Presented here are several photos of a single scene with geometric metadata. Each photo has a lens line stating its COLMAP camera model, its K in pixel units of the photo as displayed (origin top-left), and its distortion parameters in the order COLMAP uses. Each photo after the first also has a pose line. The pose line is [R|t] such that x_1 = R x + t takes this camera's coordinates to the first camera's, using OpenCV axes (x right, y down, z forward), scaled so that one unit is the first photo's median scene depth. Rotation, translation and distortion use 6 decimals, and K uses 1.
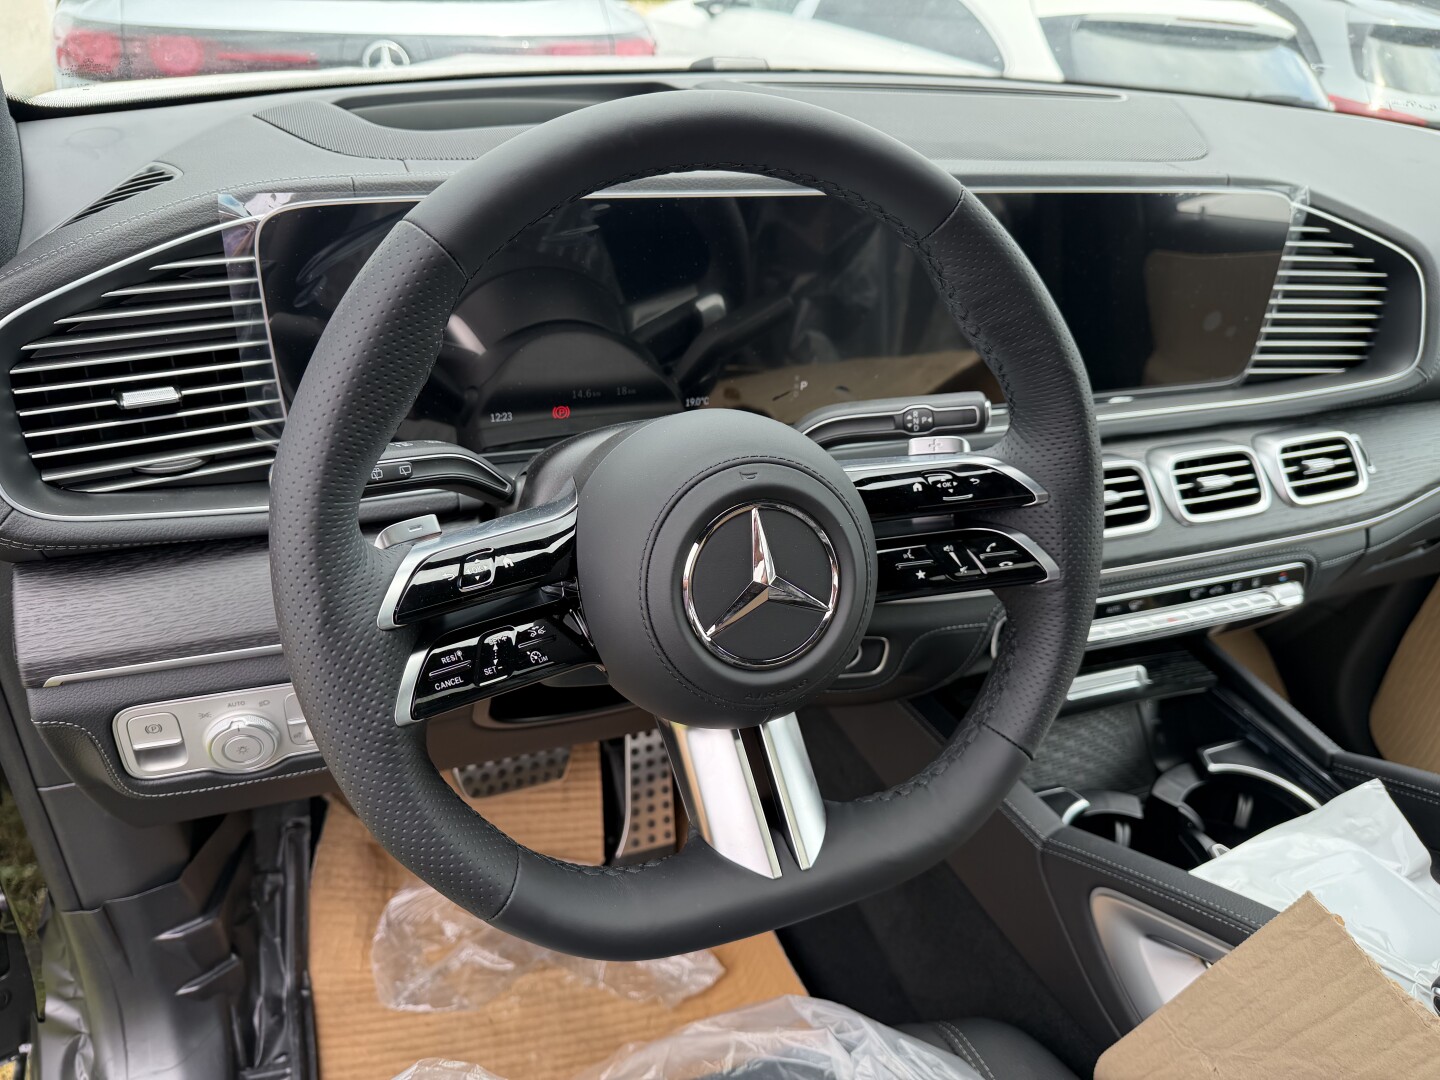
lens RADIAL K [[1030.5, 0, 710.1], [0, 1030.5, 534.5], [0, 0, 1]] dist [0.037421, -0.056569]
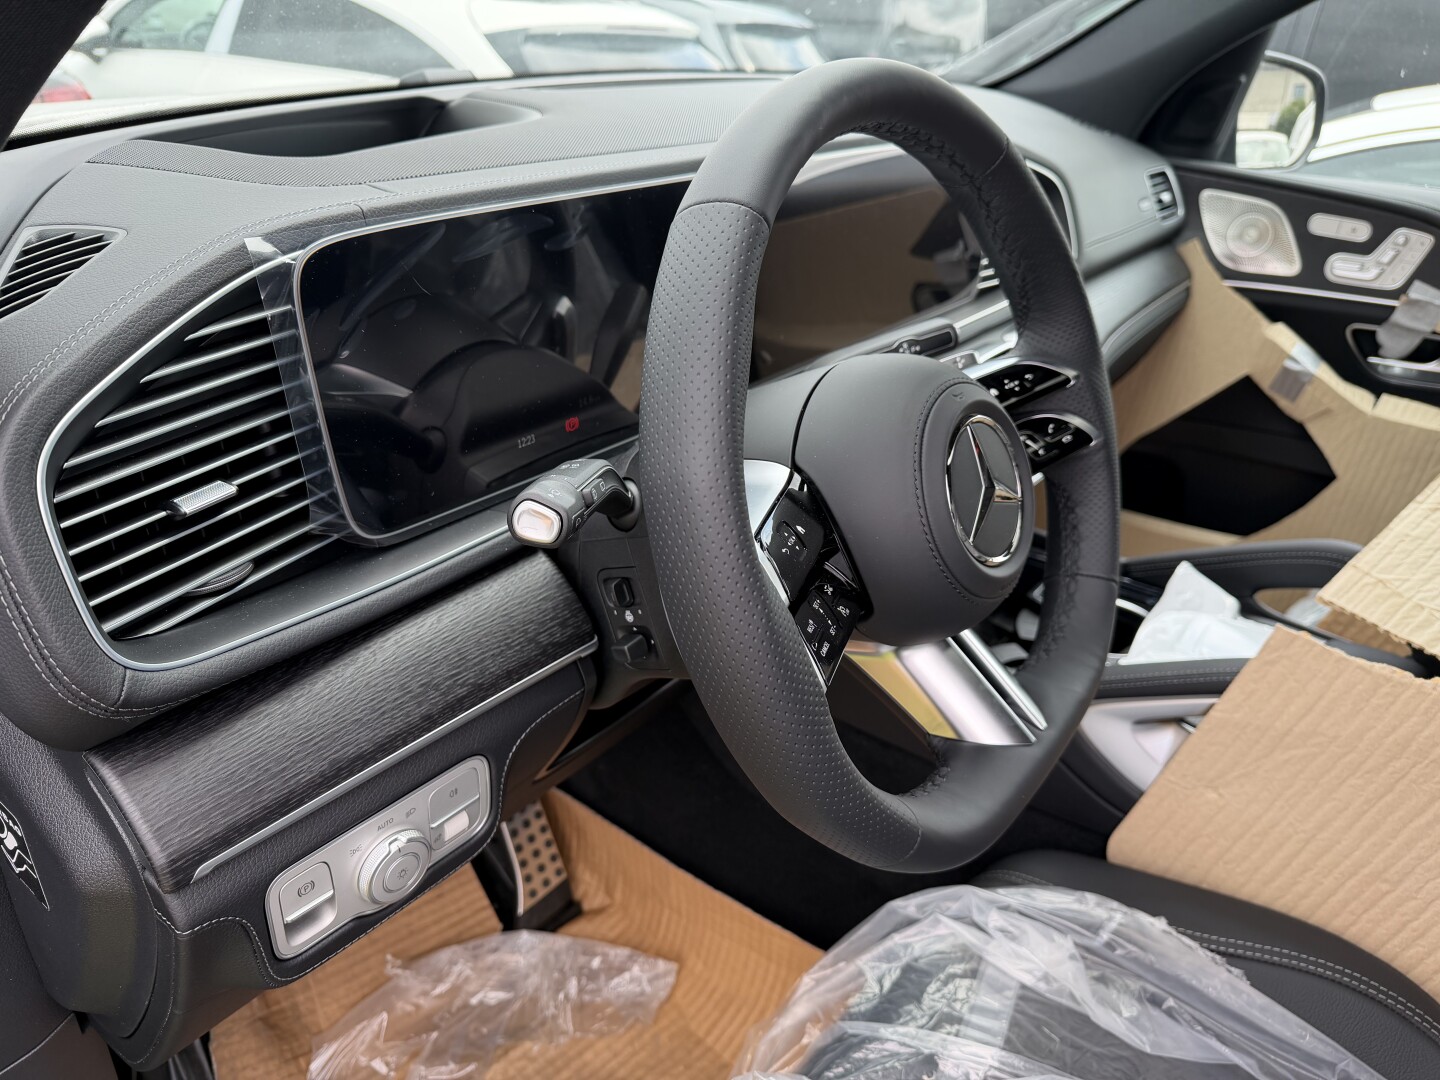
lens RADIAL K [[1030.5, 0, 719.2], [0, 1030.5, 554.0], [0, 0, 1]] dist [0.037421, -0.056569]
pose [[0.854616, -0.277510, 0.438884, -0.528928], [0.279504, 0.958167, 0.061593, -0.025740], [-0.437617, 0.070032, 0.896430, 0.095432]]
